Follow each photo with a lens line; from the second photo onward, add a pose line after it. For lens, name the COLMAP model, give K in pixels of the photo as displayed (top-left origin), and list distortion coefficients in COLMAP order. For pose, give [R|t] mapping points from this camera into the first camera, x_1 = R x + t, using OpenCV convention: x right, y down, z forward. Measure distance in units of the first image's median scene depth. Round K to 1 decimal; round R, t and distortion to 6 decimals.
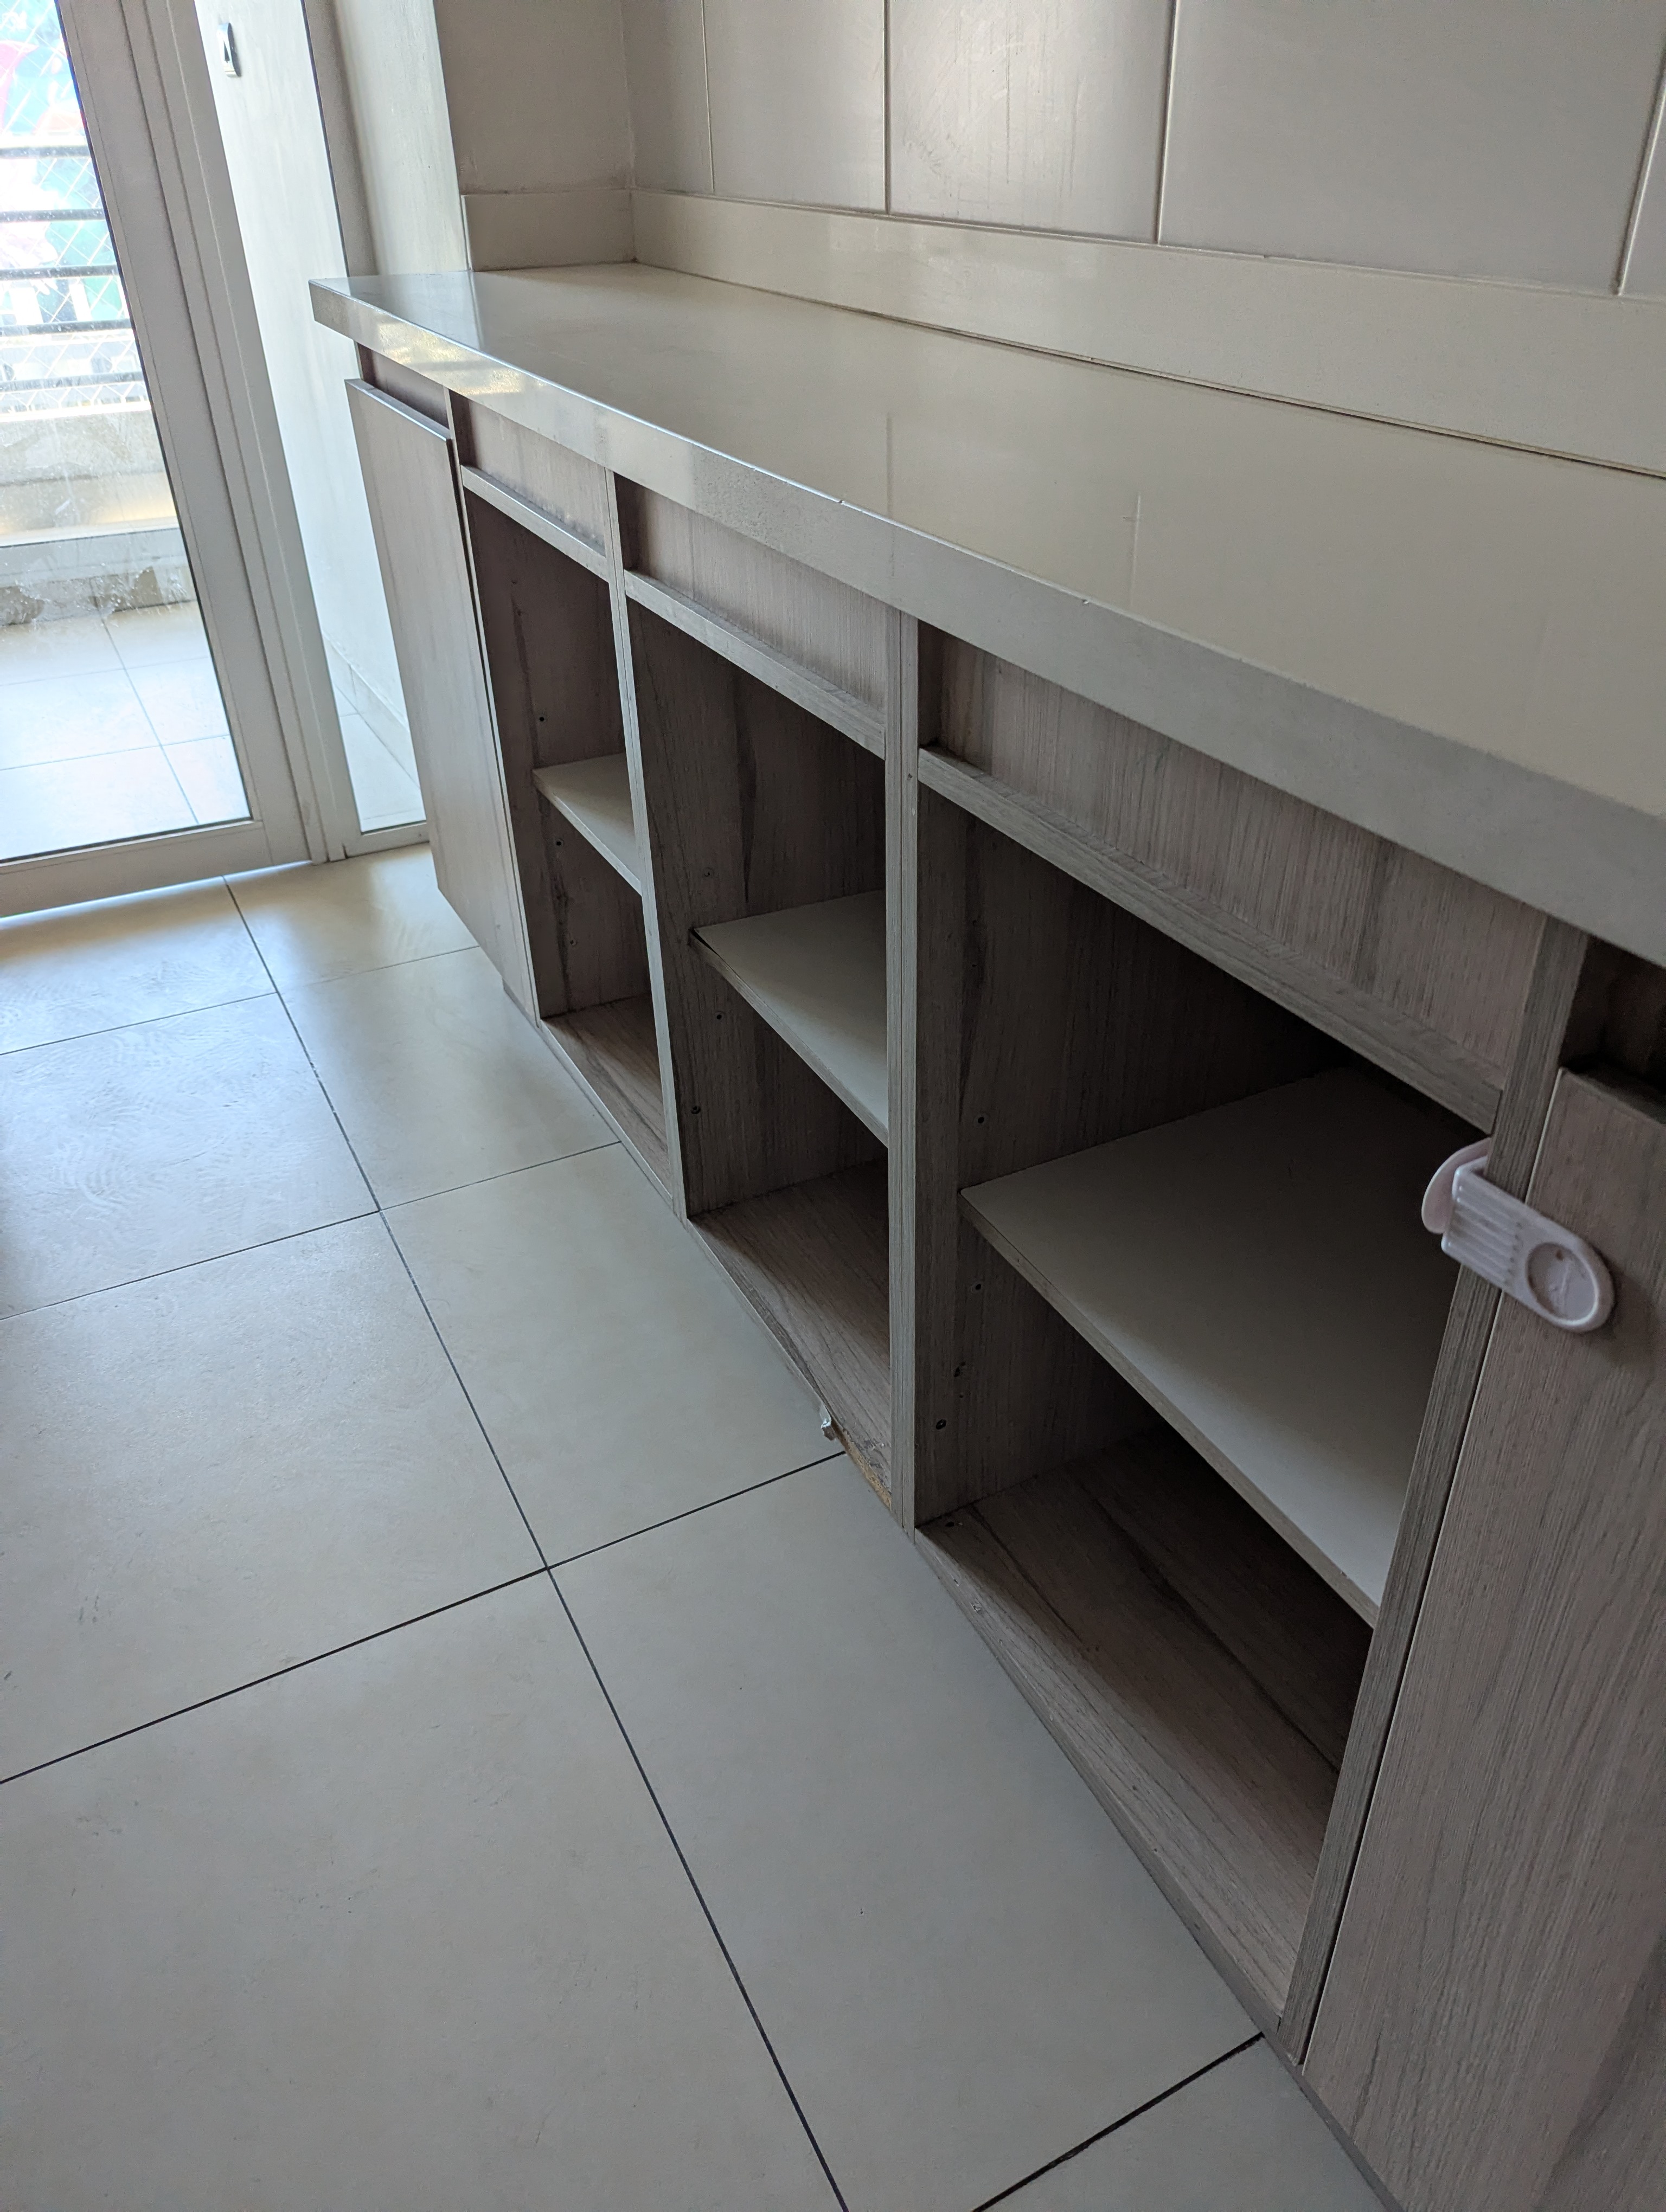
lens RADIAL K [[1578.9, 0, 851.5], [0, 1578.9, 1116.2], [0, 0, 1]] dist [0.064980, -0.053221]
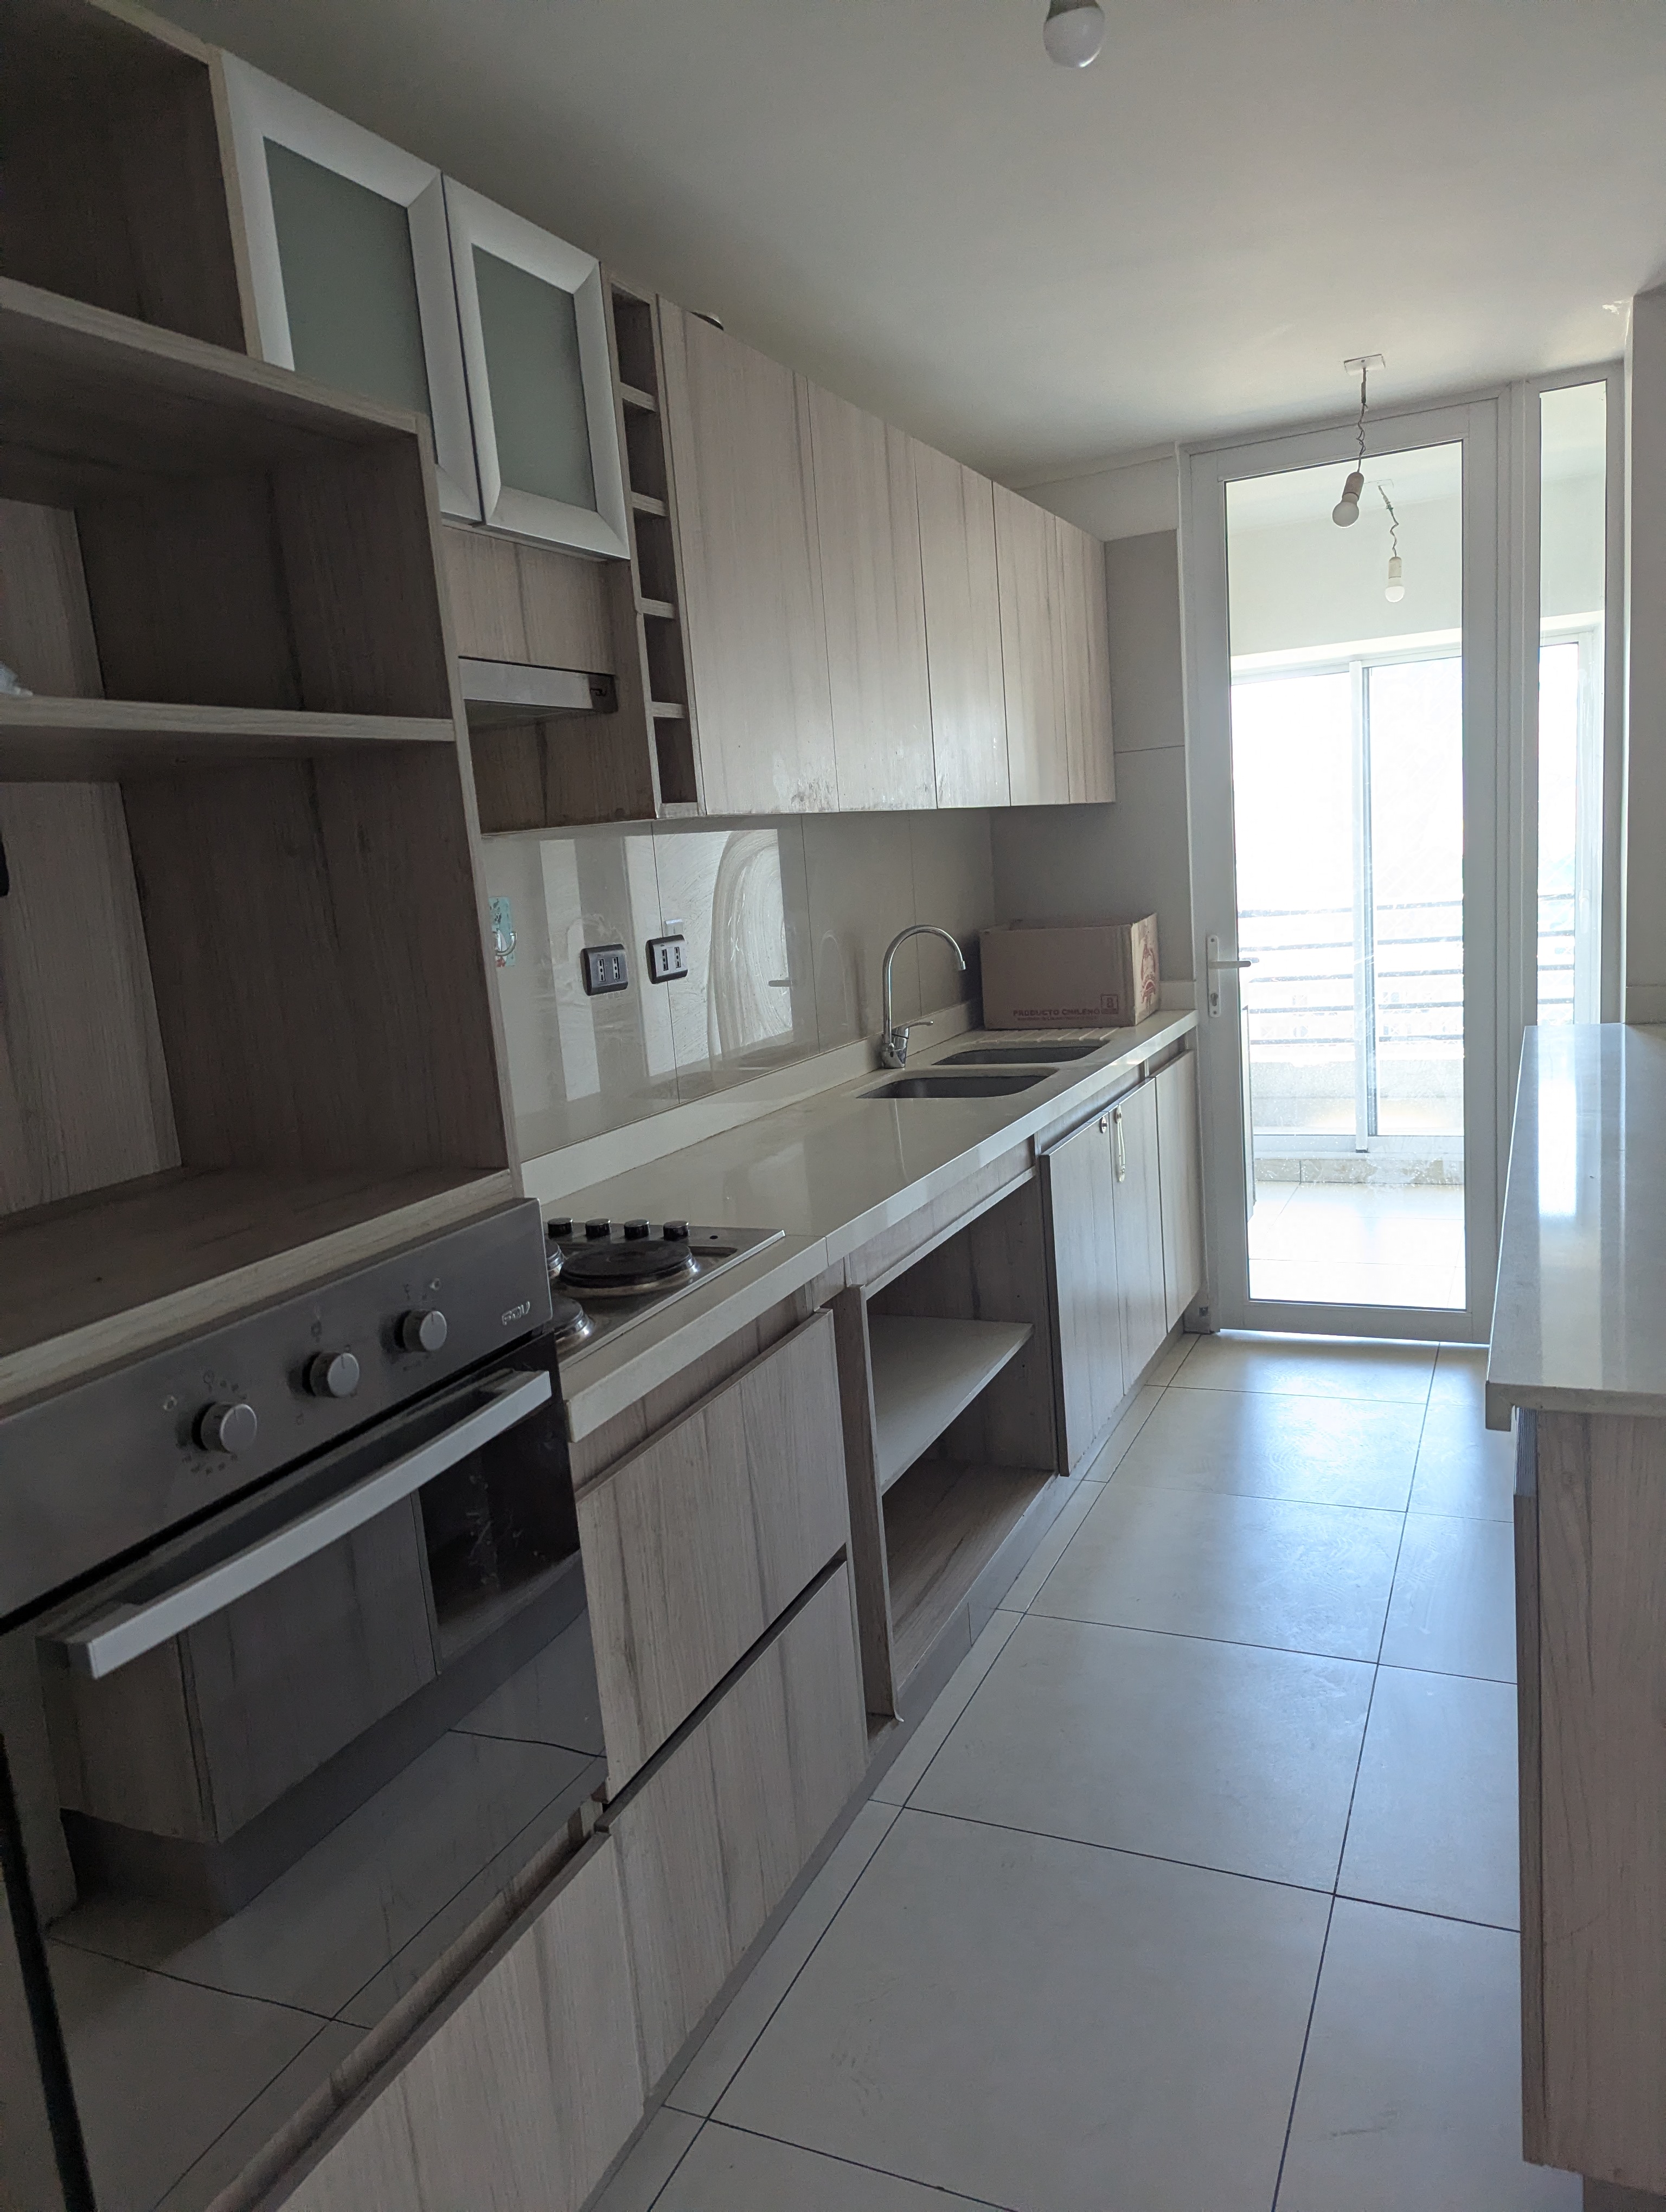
lens RADIAL K [[1566.9, 0, 829.7], [0, 1566.9, 1164.8], [0, 0, 1]] dist [0.065881, -0.070789]
pose [[0.617477, 0.118316, -0.777640, 0.477734], [-0.354179, 0.924553, -0.140564, 0.135173], [0.702338, 0.362219, 0.612796, -0.499310]]
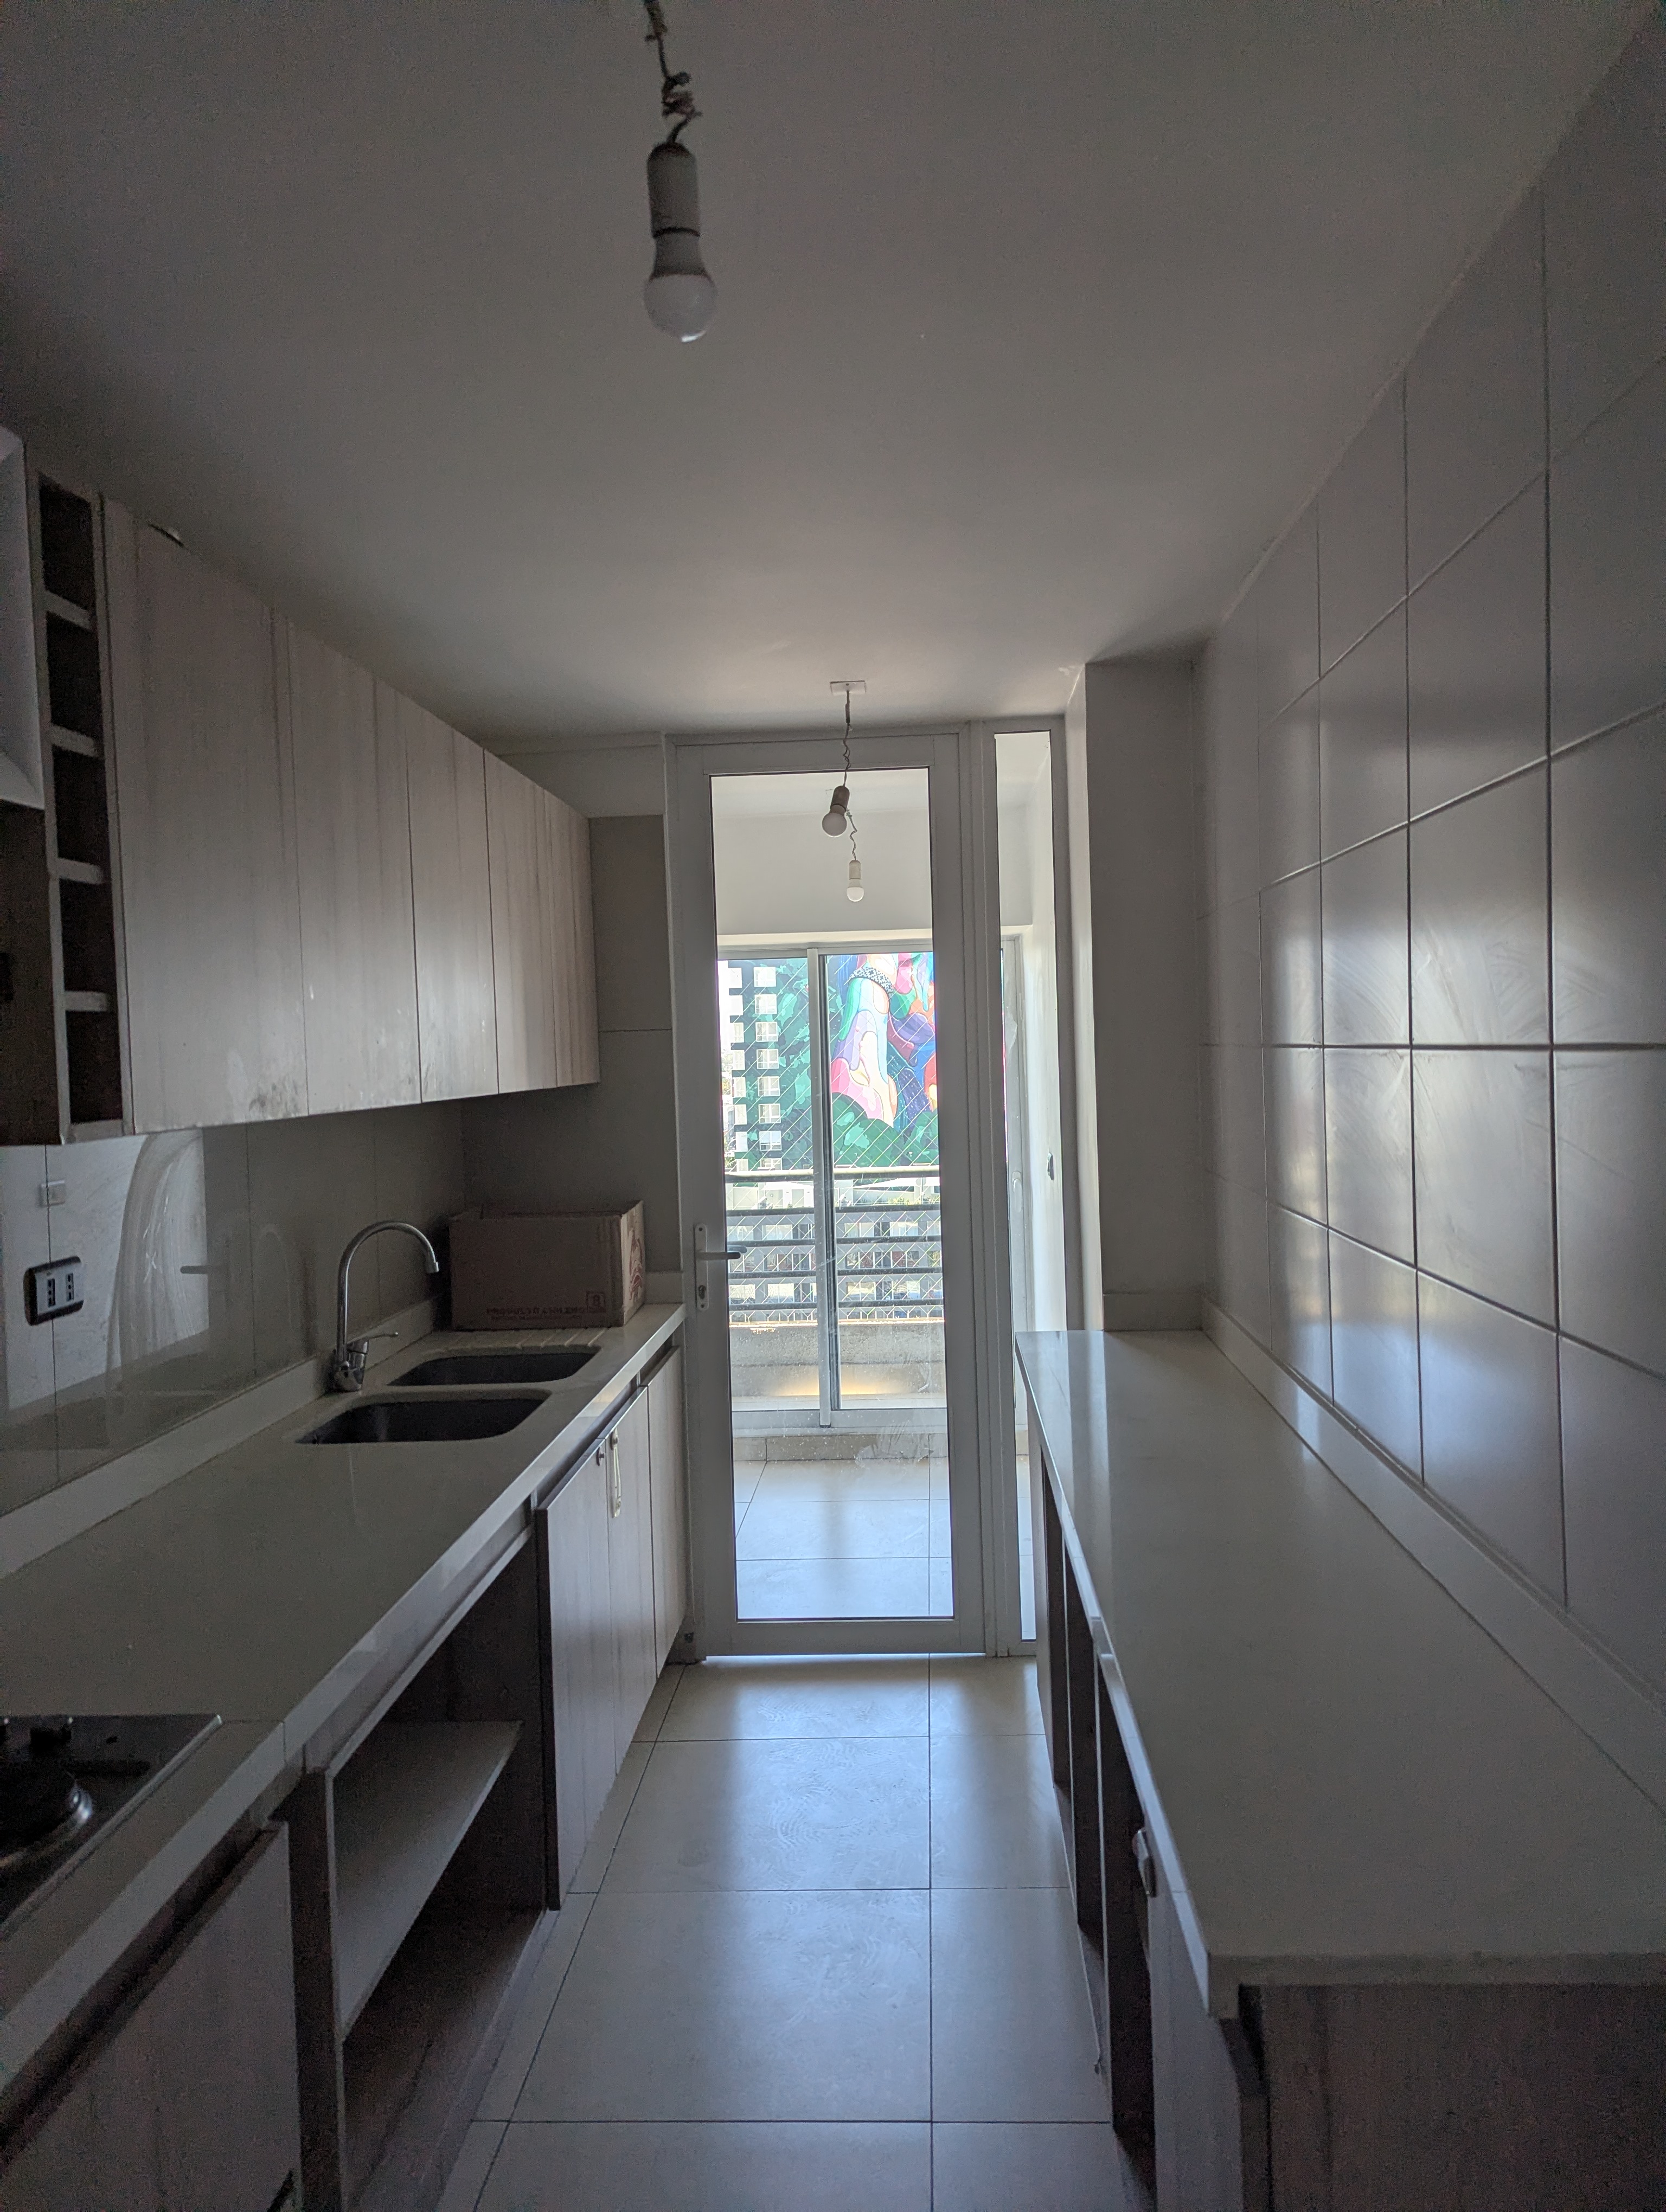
lens RADIAL K [[1578.9, 0, 851.5], [0, 1578.9, 1116.2], [0, 0, 1]] dist [0.064980, -0.053221]
pose [[0.860163, 0.011259, -0.509895, 0.335269], [-0.256942, 0.873183, -0.414165, 0.052321], [0.440568, 0.487263, 0.753972, -0.457886]]
